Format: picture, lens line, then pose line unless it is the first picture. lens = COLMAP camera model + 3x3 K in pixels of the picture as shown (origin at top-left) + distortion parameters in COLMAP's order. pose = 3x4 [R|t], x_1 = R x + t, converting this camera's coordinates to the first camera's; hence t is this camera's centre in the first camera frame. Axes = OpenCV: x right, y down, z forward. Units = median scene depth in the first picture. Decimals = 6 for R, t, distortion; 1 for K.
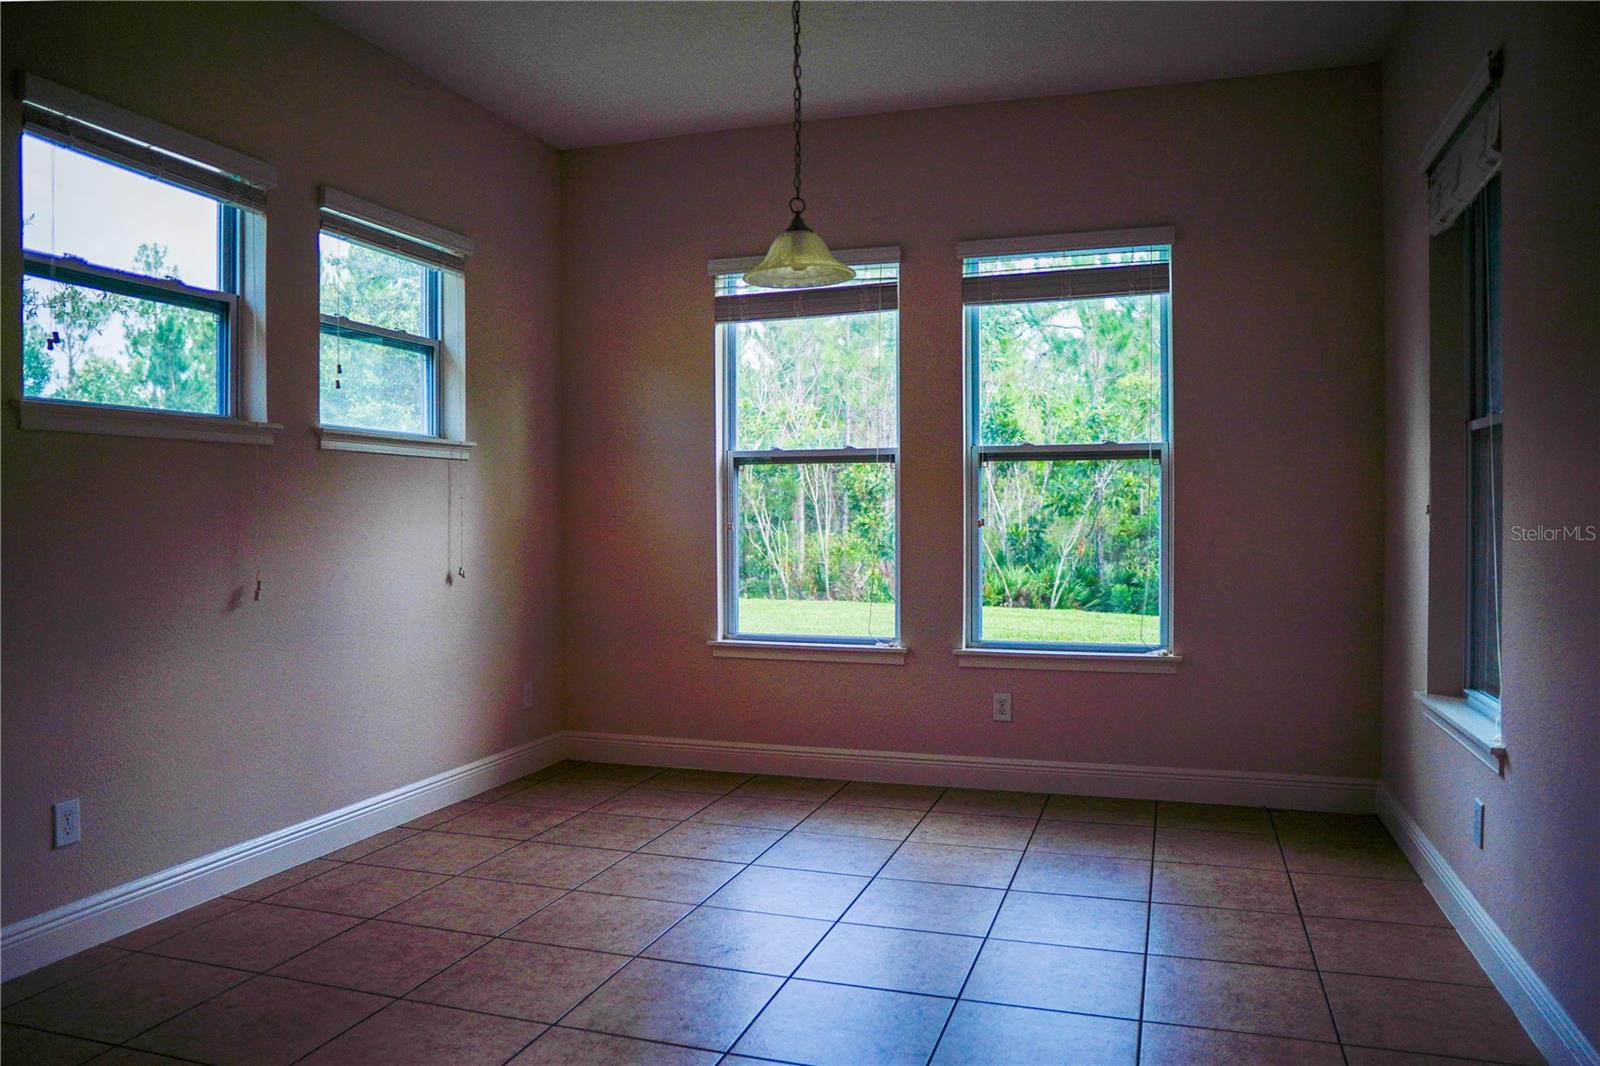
lens RADIAL K [[1120.0, 0, 800.0], [0, 1120.0, 533.0], [0, 0, 1]] dist [-0.125988, 0.072496]
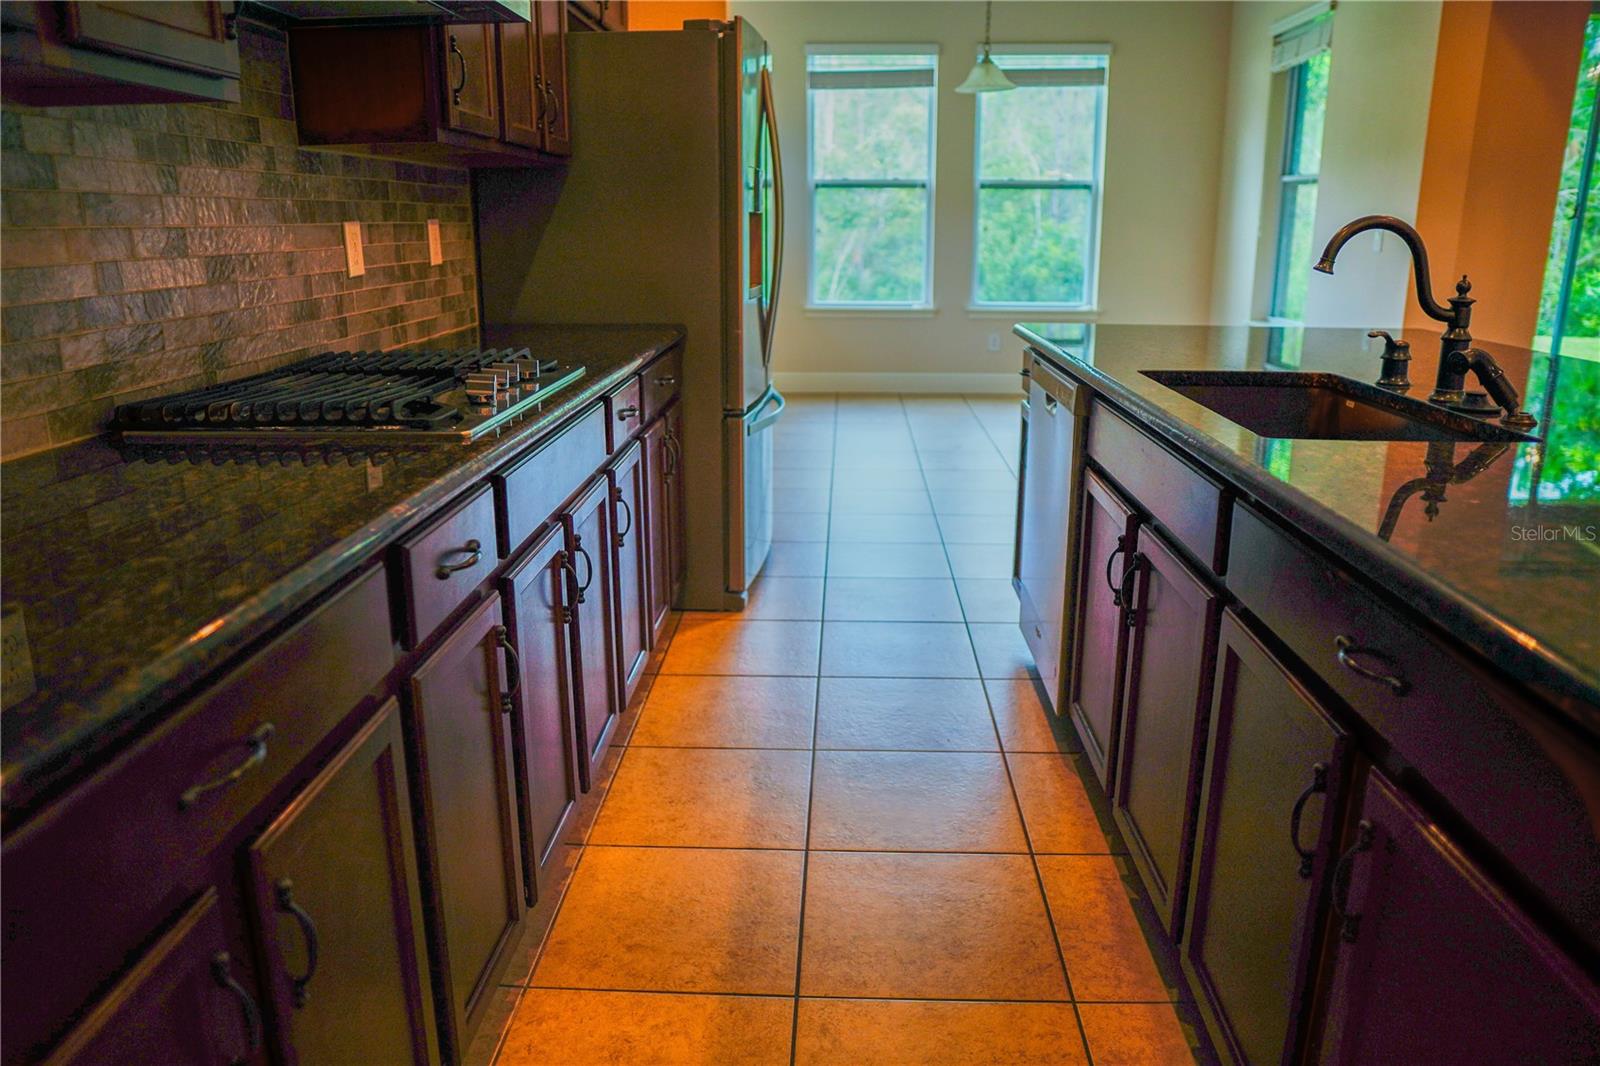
lens RADIAL K [[1135.7, 0, 780.6], [0, 1135.7, 527.5], [0, 0, 1]] dist [-0.115922, 0.077907]
pose [[0.966564, -0.066923, 0.247540, -0.569387], [0.005657, 0.970674, 0.240334, 0.019214], [-0.256364, -0.230898, 0.938596, -0.561572]]
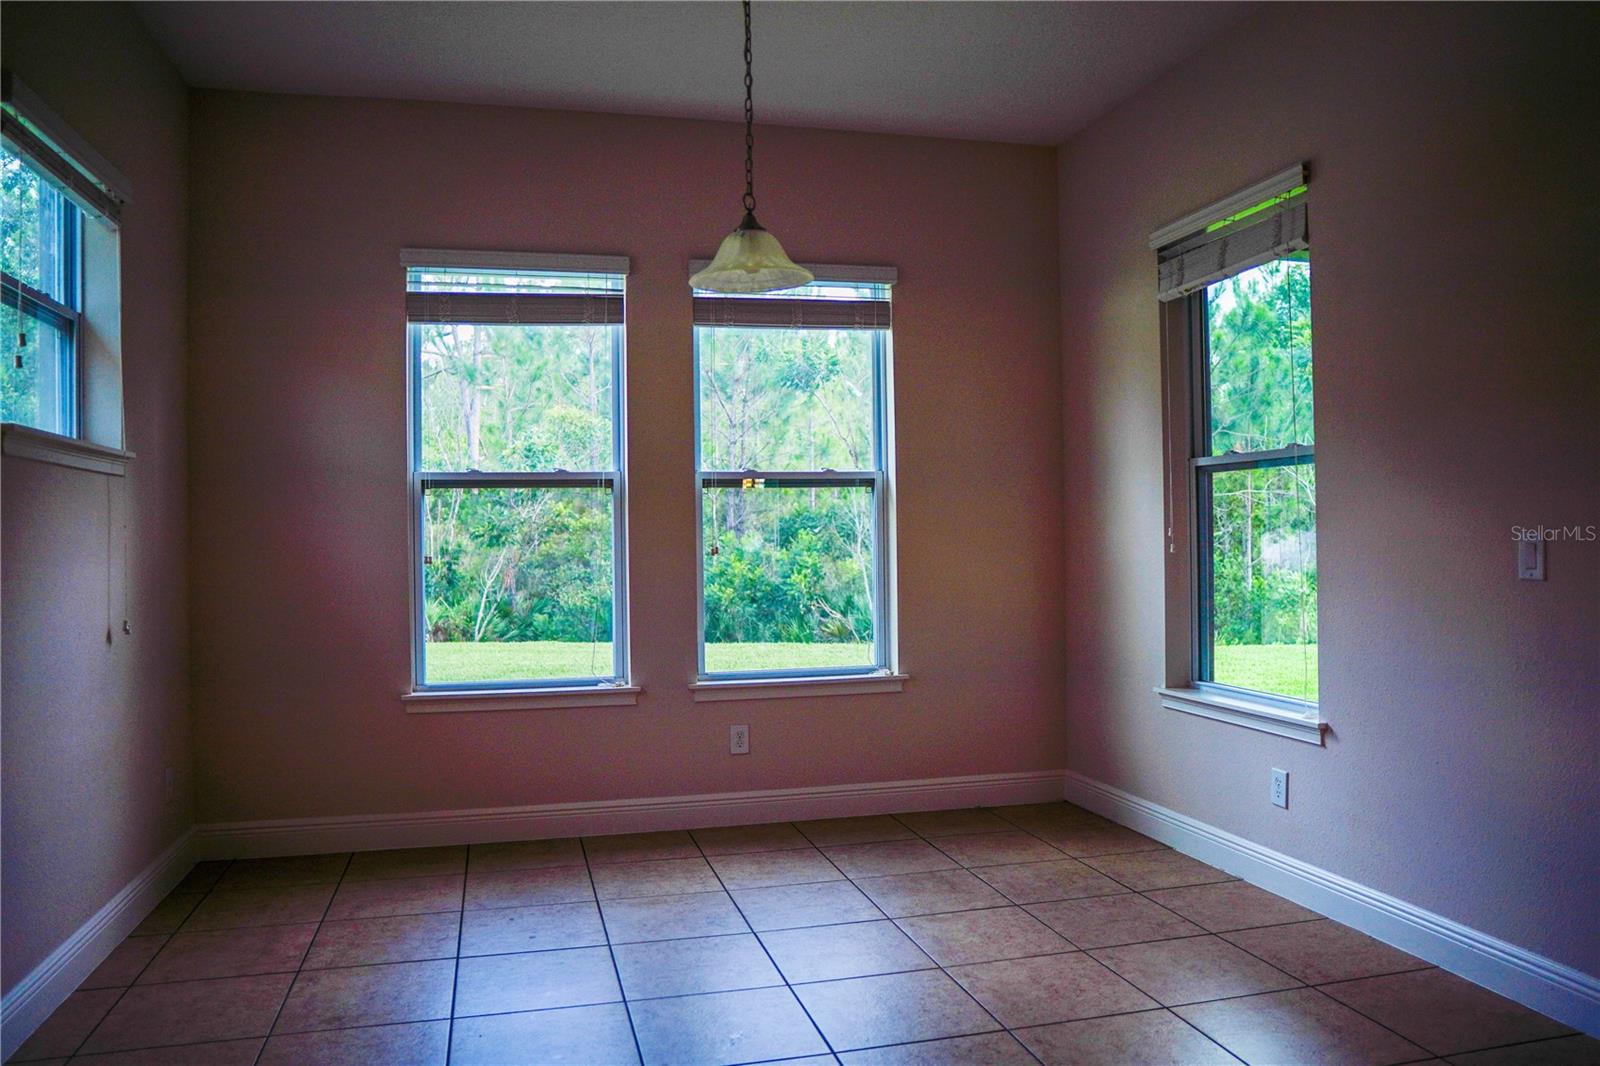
lens RADIAL K [[1135.7, 0, 780.6], [0, 1135.7, 527.5], [0, 0, 1]] dist [-0.115922, 0.077907]
pose [[0.847433, -0.003896, 0.530887, -0.320559], [0.020822, 0.999448, -0.025903, -0.002945], [-0.530493, 0.033005, 0.847046, 0.139159]]
